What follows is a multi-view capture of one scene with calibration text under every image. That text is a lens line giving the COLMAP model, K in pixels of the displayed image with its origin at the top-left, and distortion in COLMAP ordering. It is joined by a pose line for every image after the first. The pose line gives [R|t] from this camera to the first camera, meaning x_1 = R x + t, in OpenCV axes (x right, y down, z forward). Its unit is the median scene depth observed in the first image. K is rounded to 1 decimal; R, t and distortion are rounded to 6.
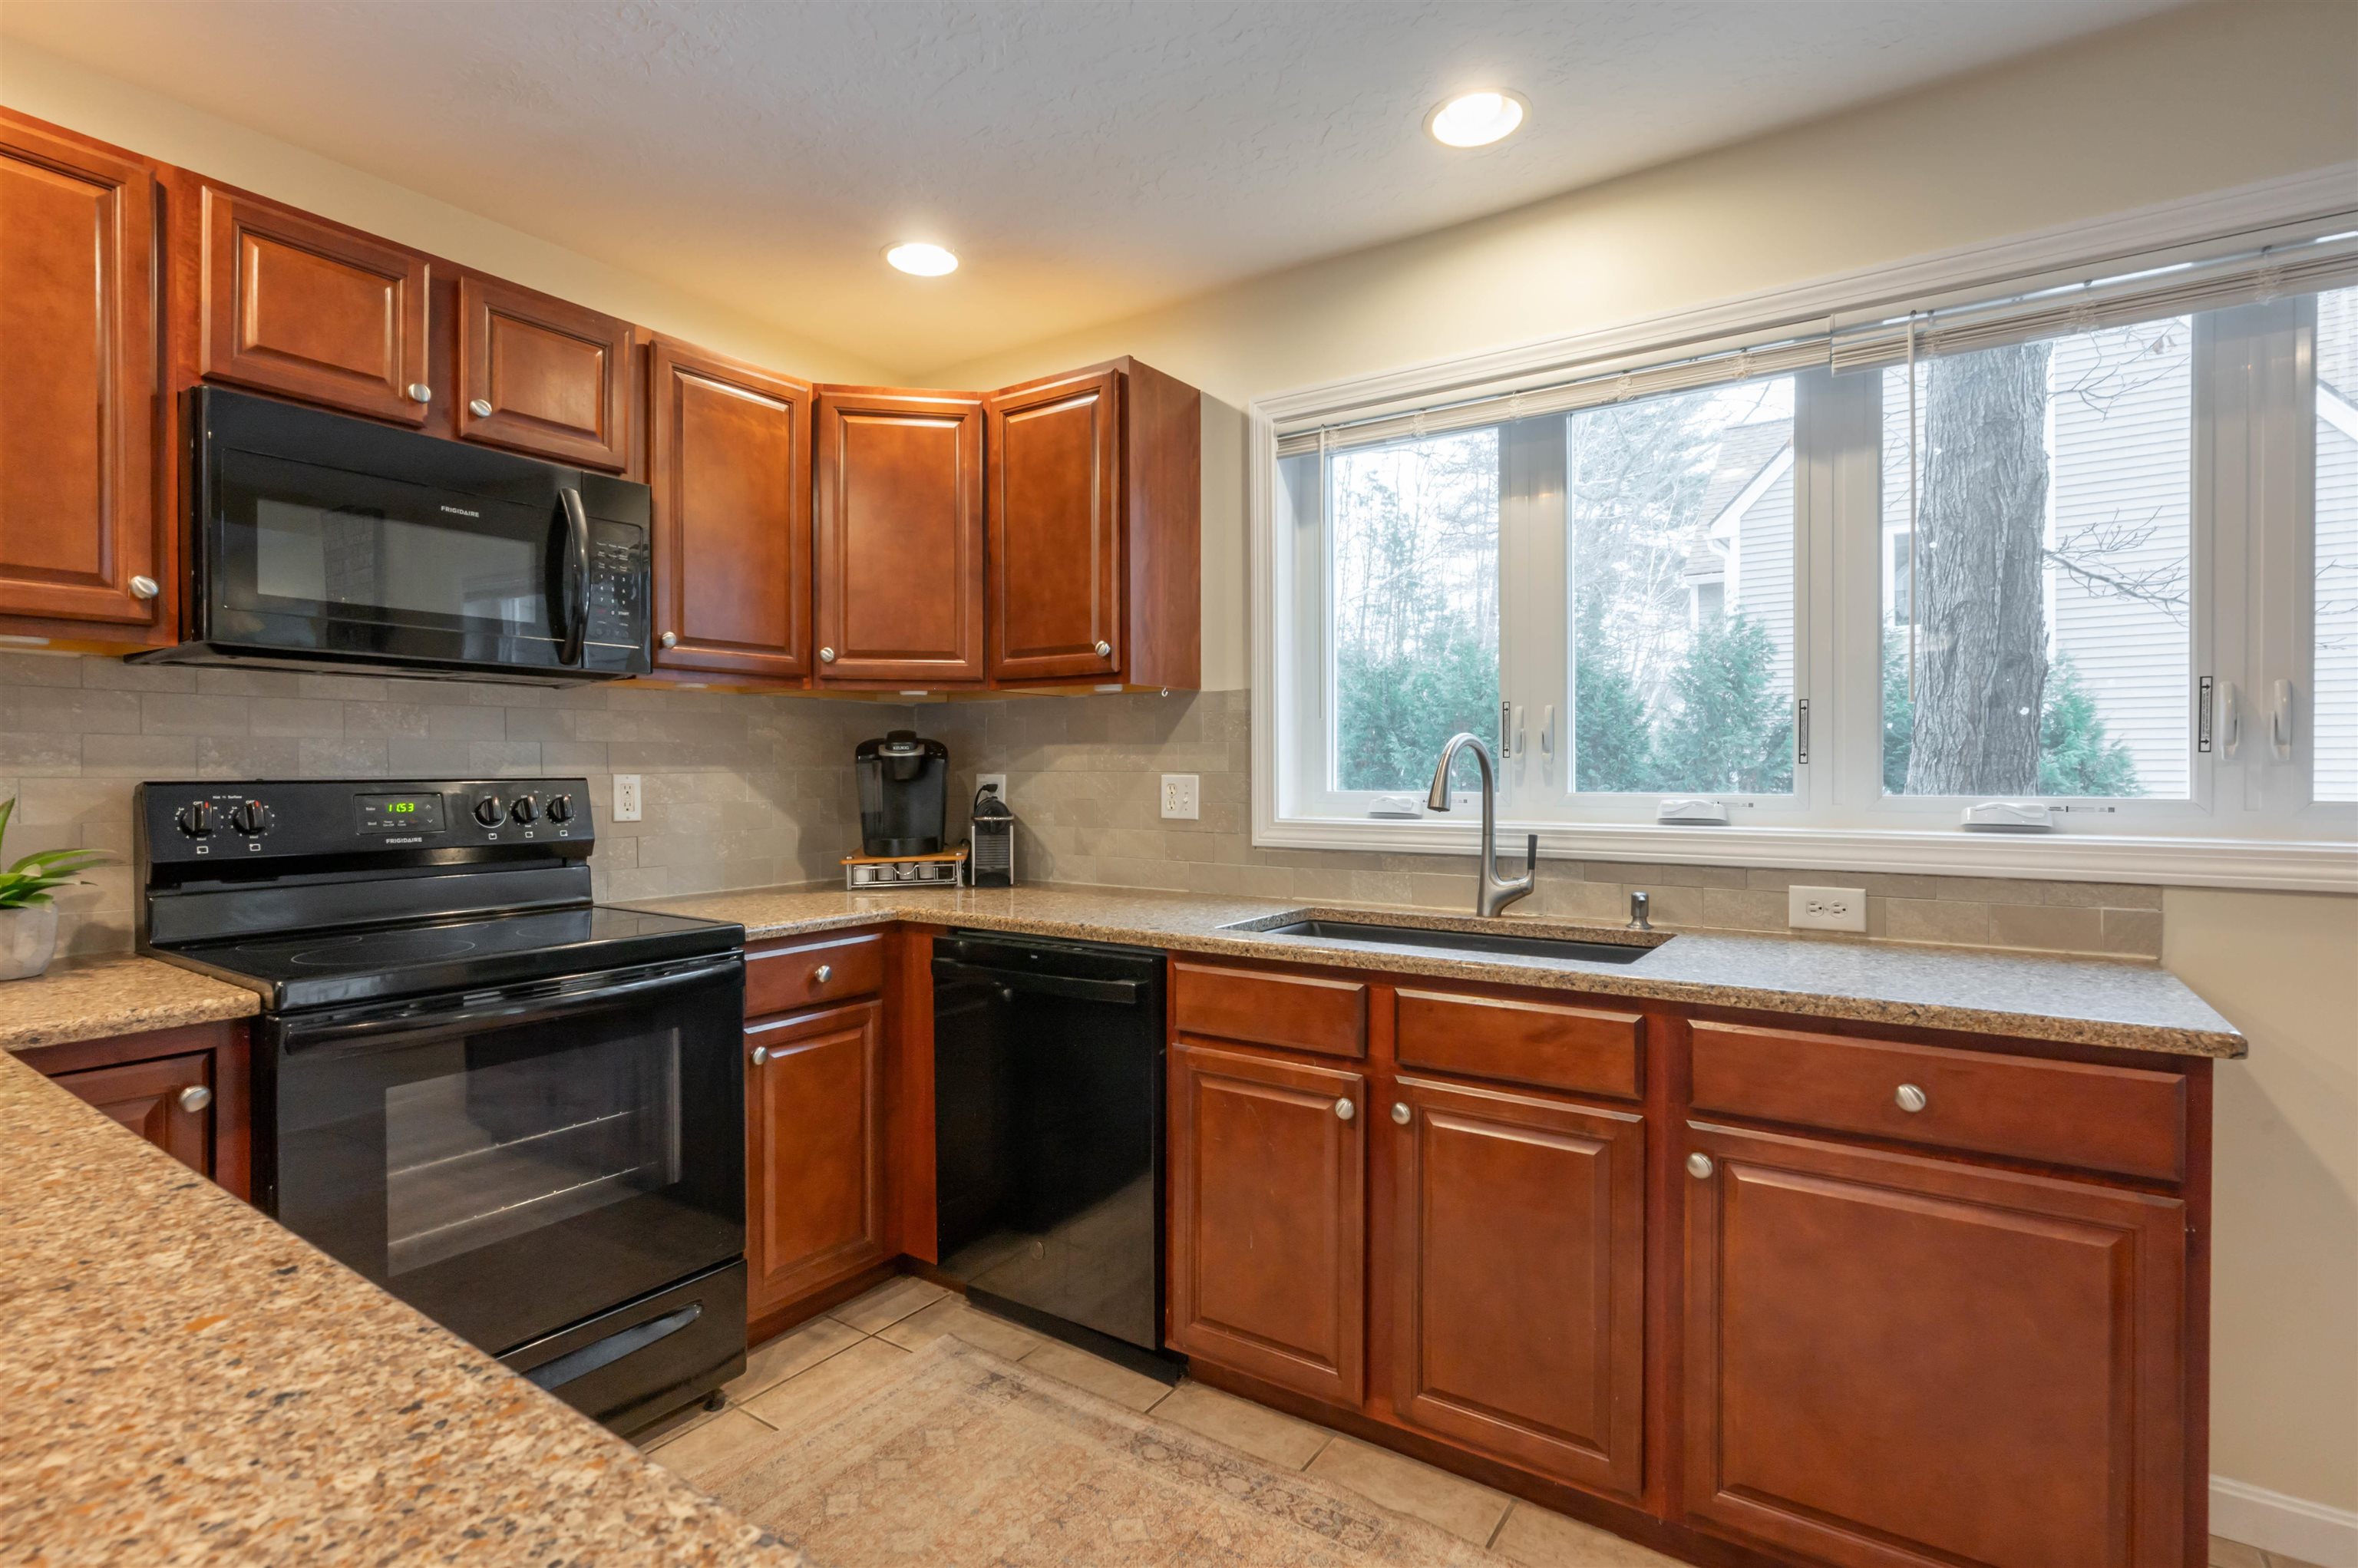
lens RADIAL K [[1148.3, 0, 1162.7], [0, 1148.3, 779.9], [0, 0, 1]] dist [-0.003872, 0.000523]
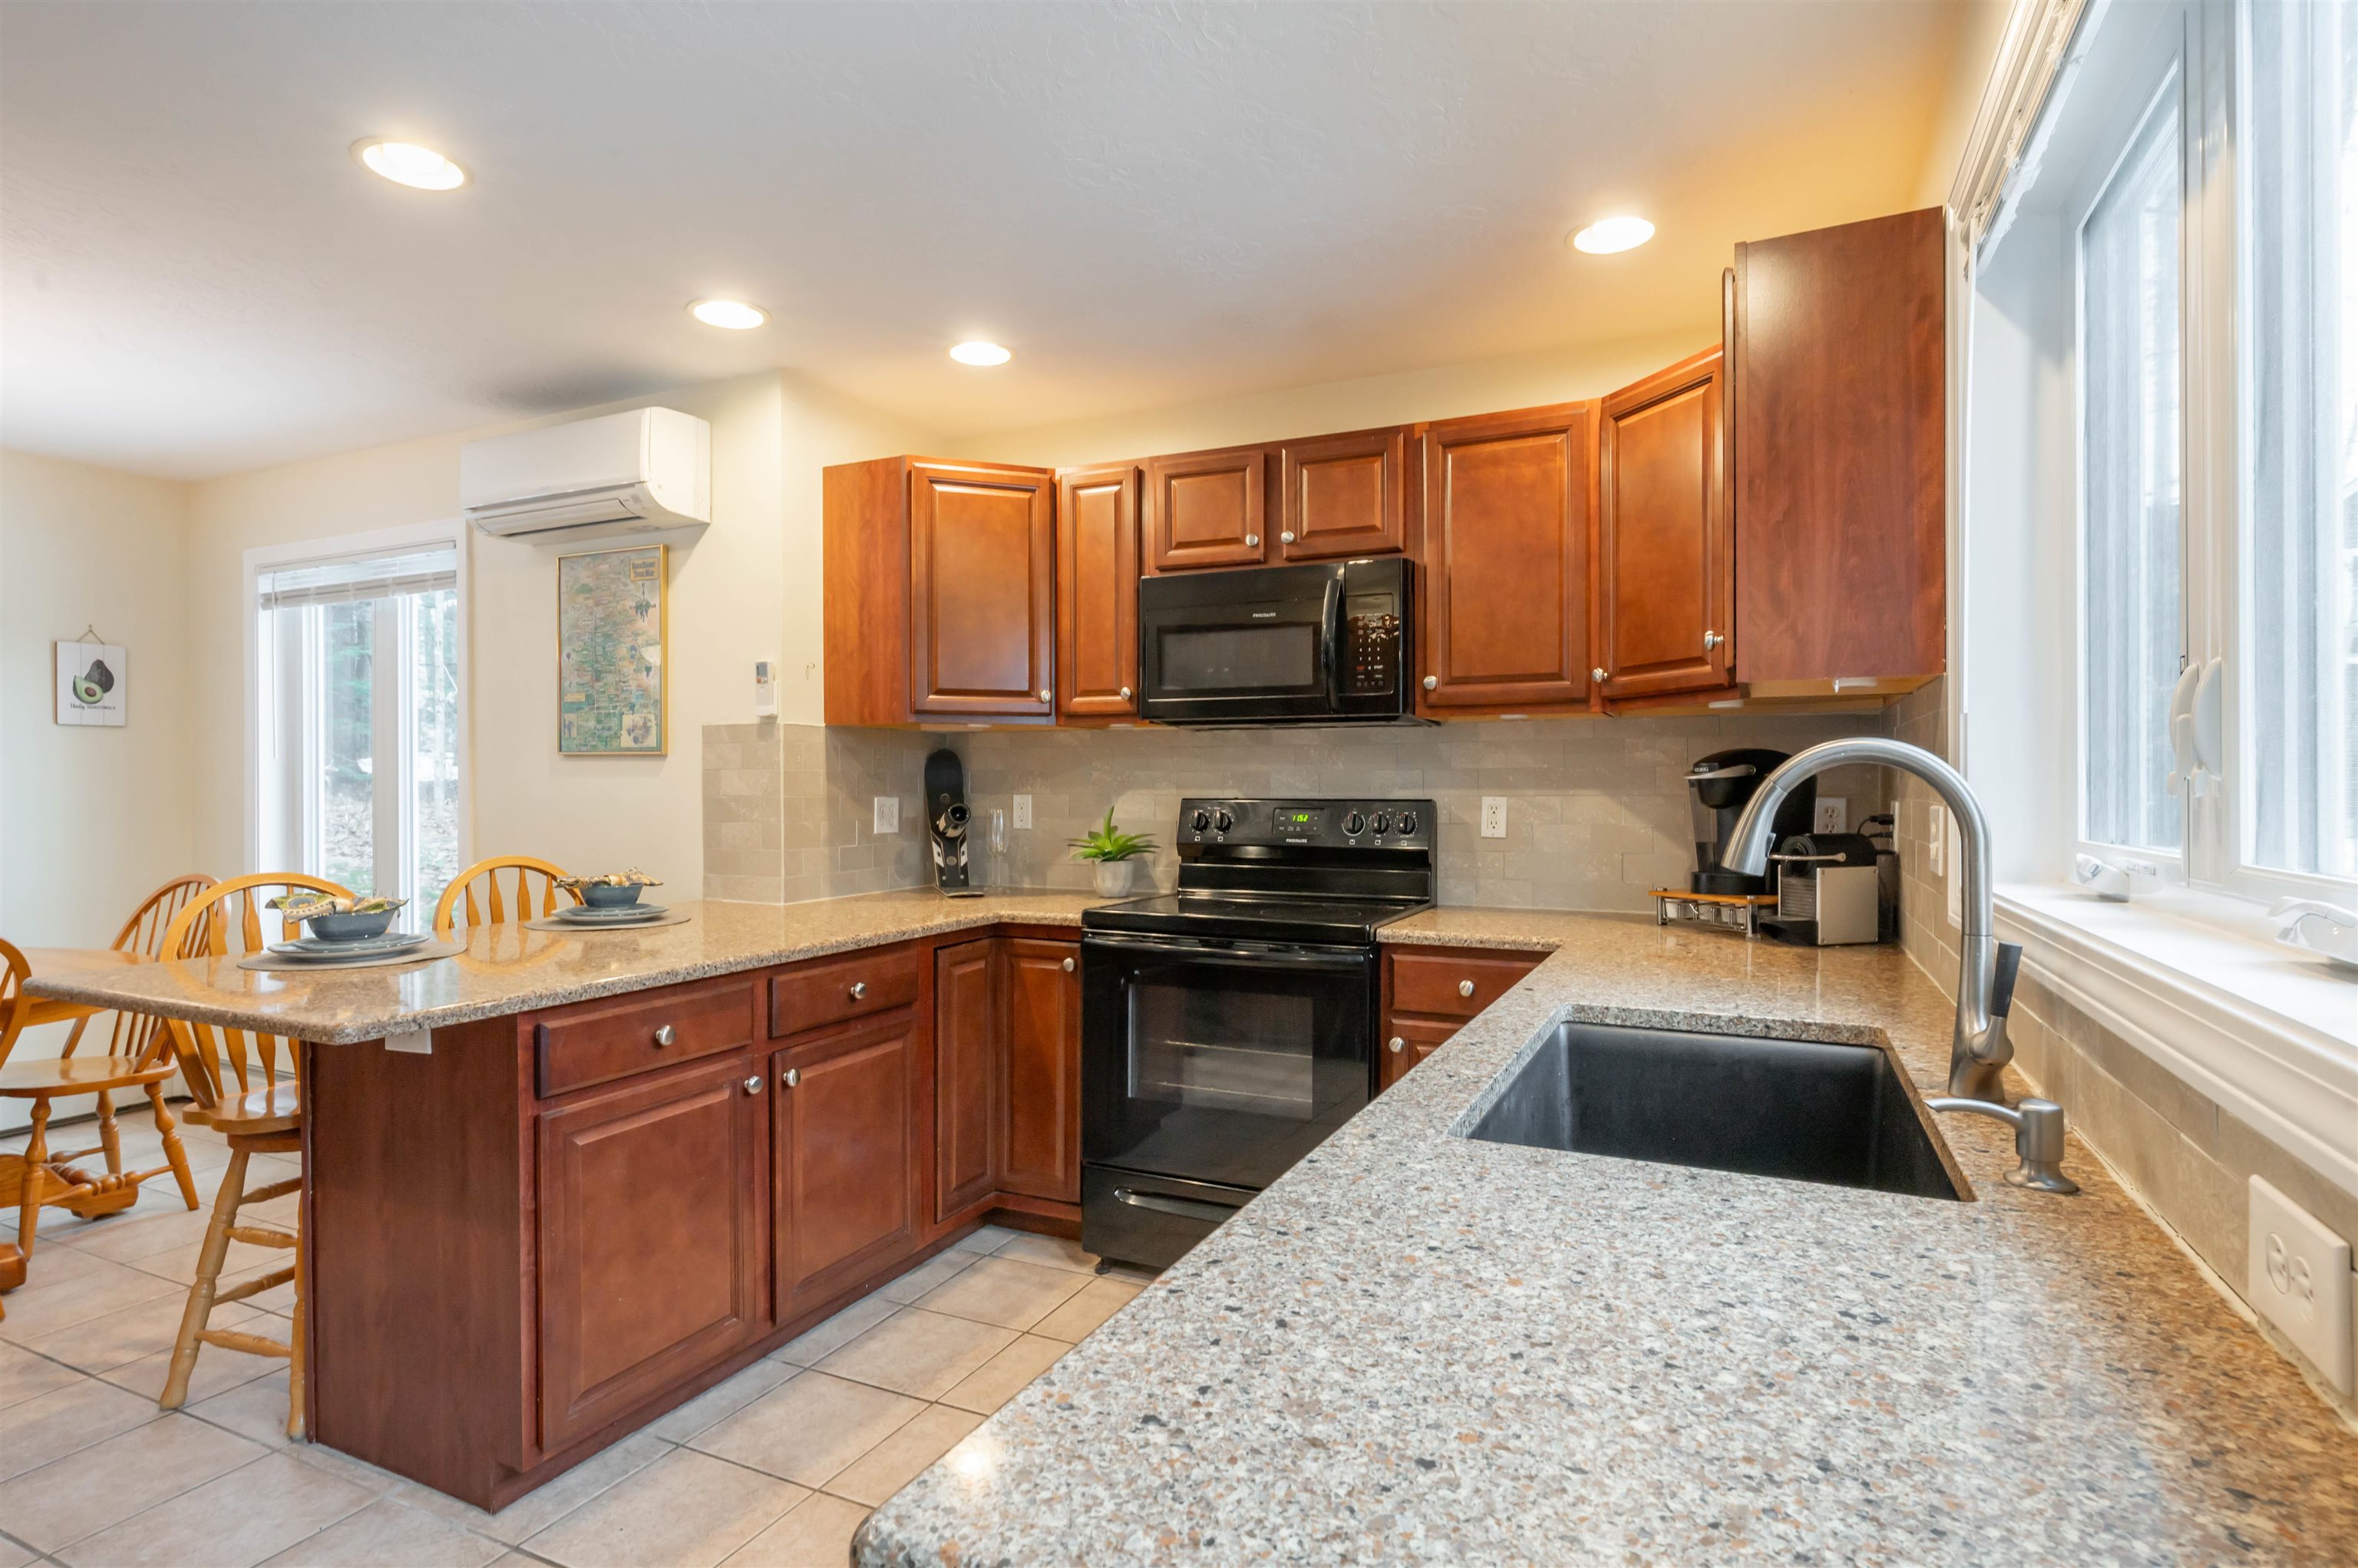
lens RADIAL K [[1191.4, 0, 1179.0], [0, 1191.4, 784.0], [0, 0, 1]] dist [0.004009, 0.000697]
pose [[0.158943, -0.002249, -0.987285, 0.677397], [-0.010545, 0.999936, -0.003975, -0.009682], [0.987231, 0.011043, 0.158909, 0.515475]]
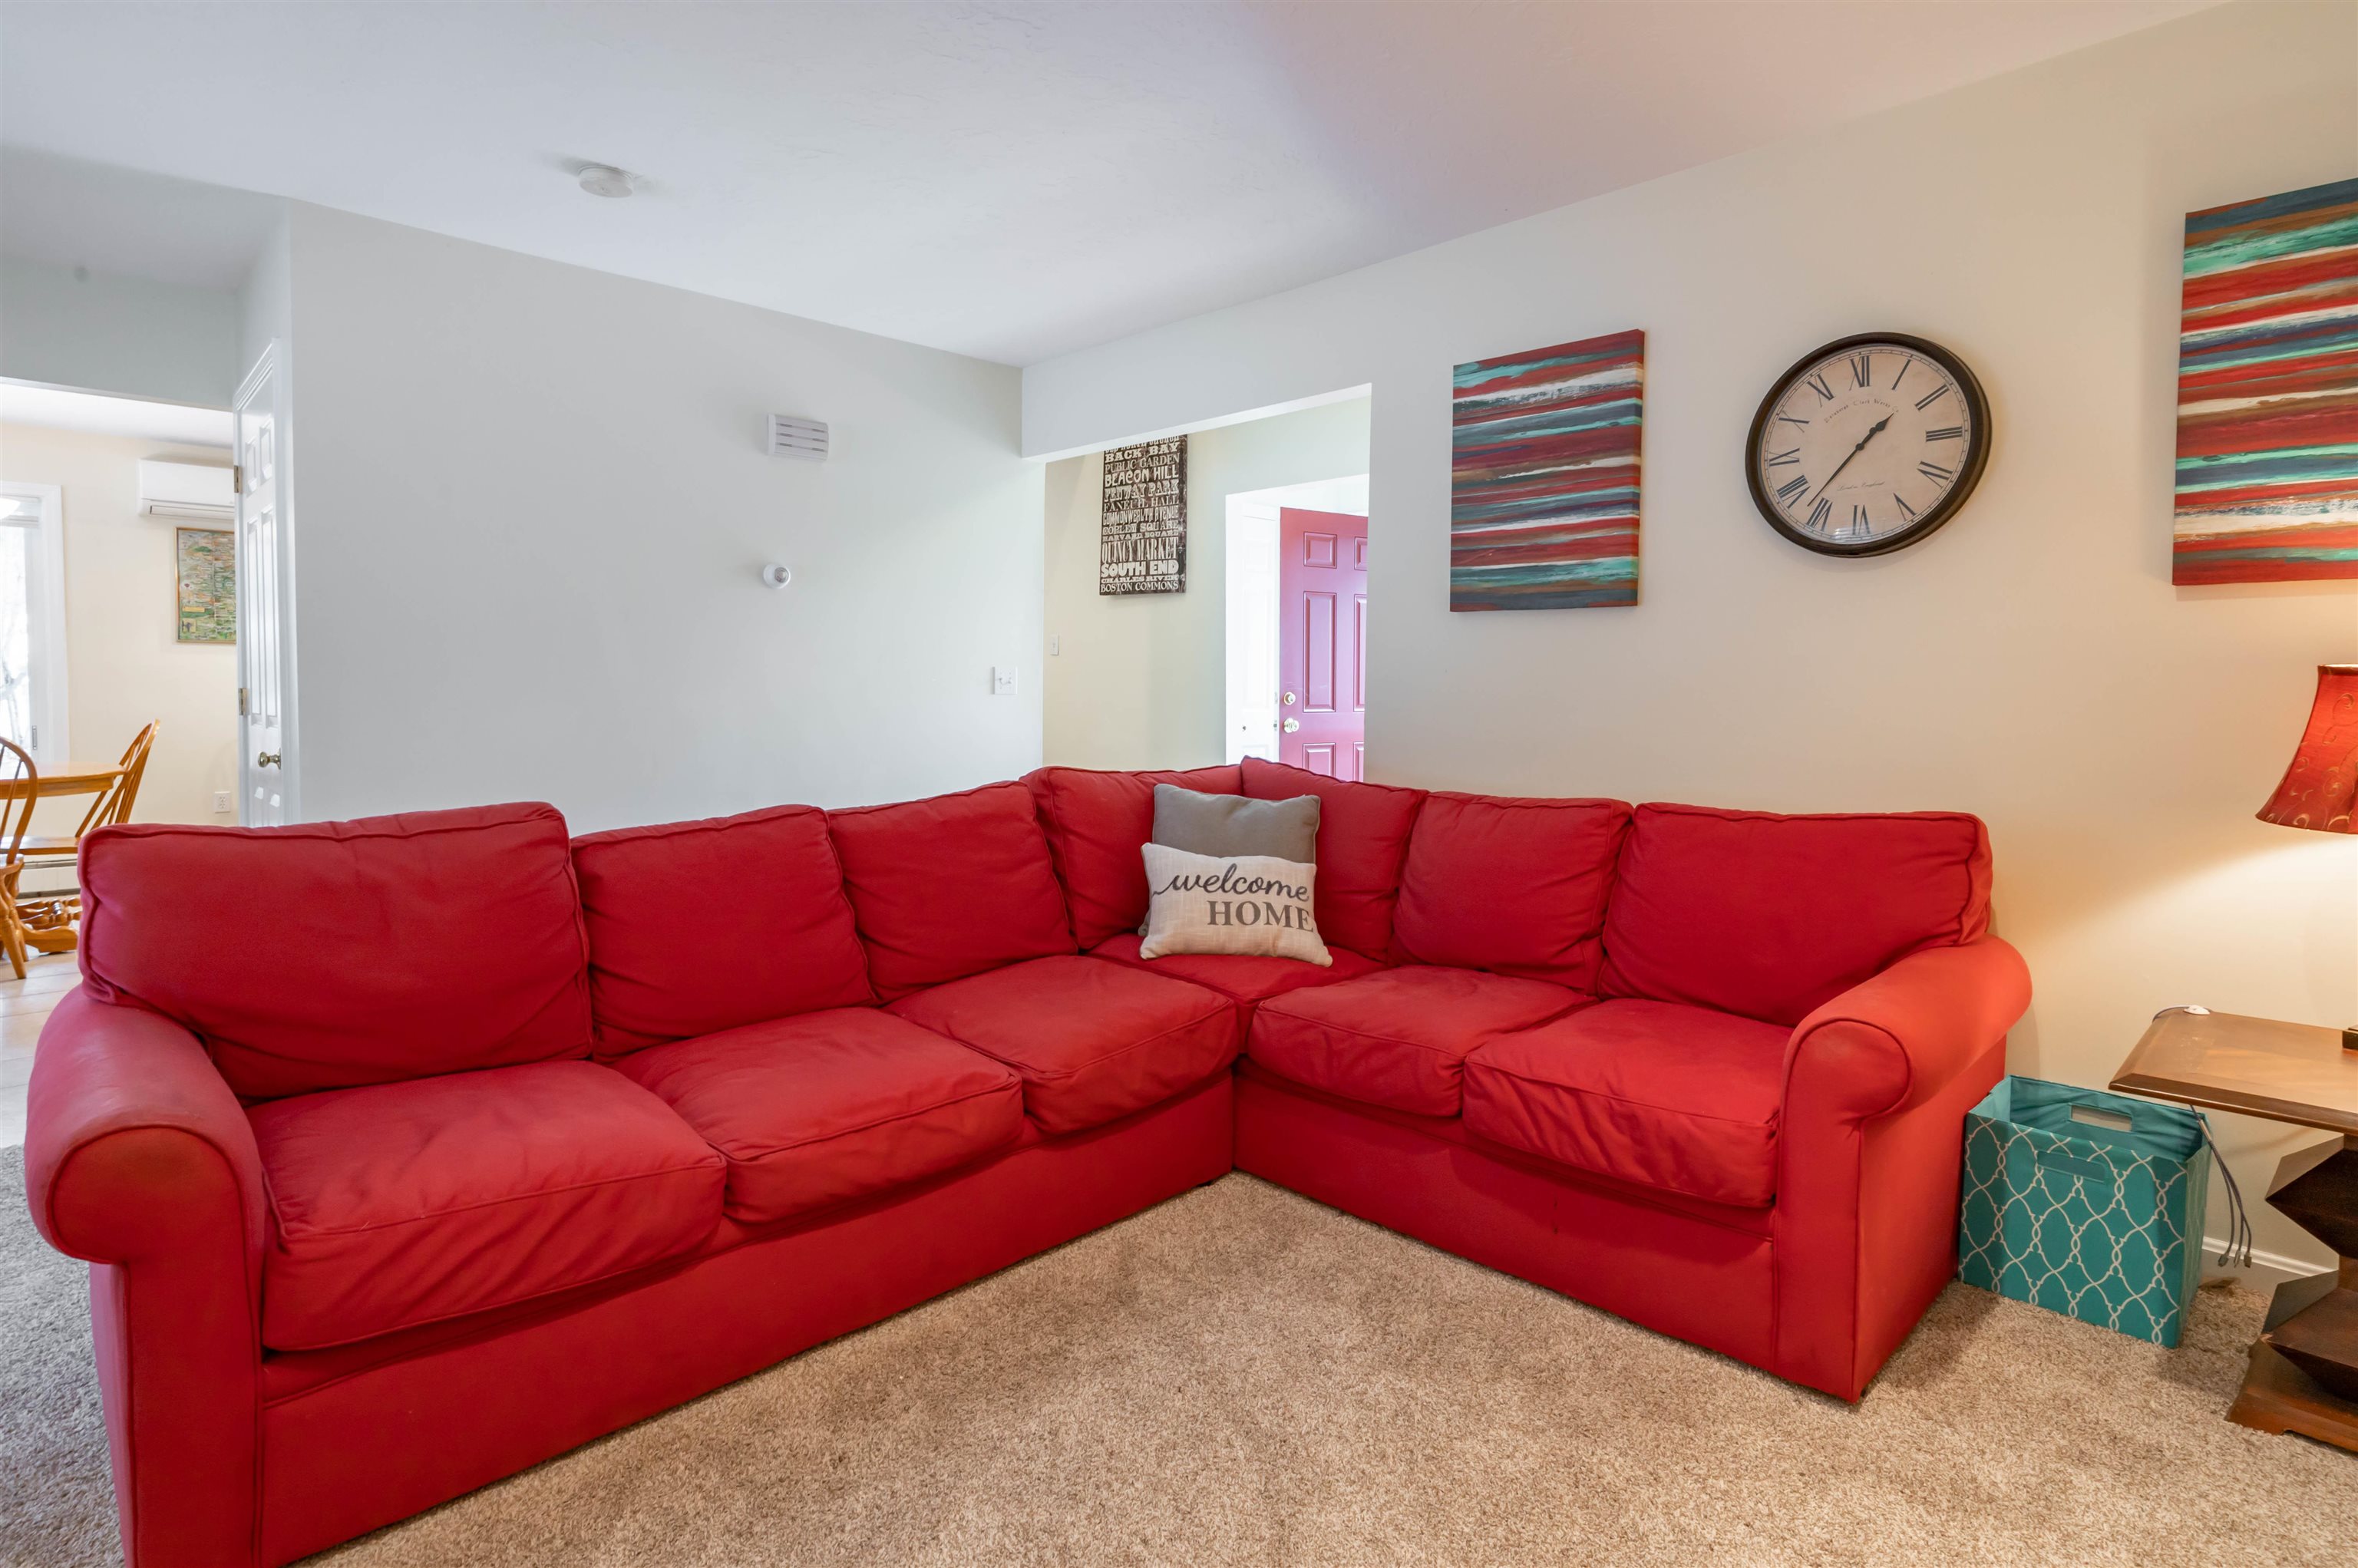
lens RADIAL K [[1186.6, 0, 1180.5], [0, 1186.6, 721.5], [0, 0, 1]] dist [-0.000761, 0.000139]
pose [[0.983213, 0.011743, -0.182085, 1.641209], [-0.007757, 0.999715, 0.022589, 0.051199], [0.182299, -0.020797, 0.983023, -1.986907]]
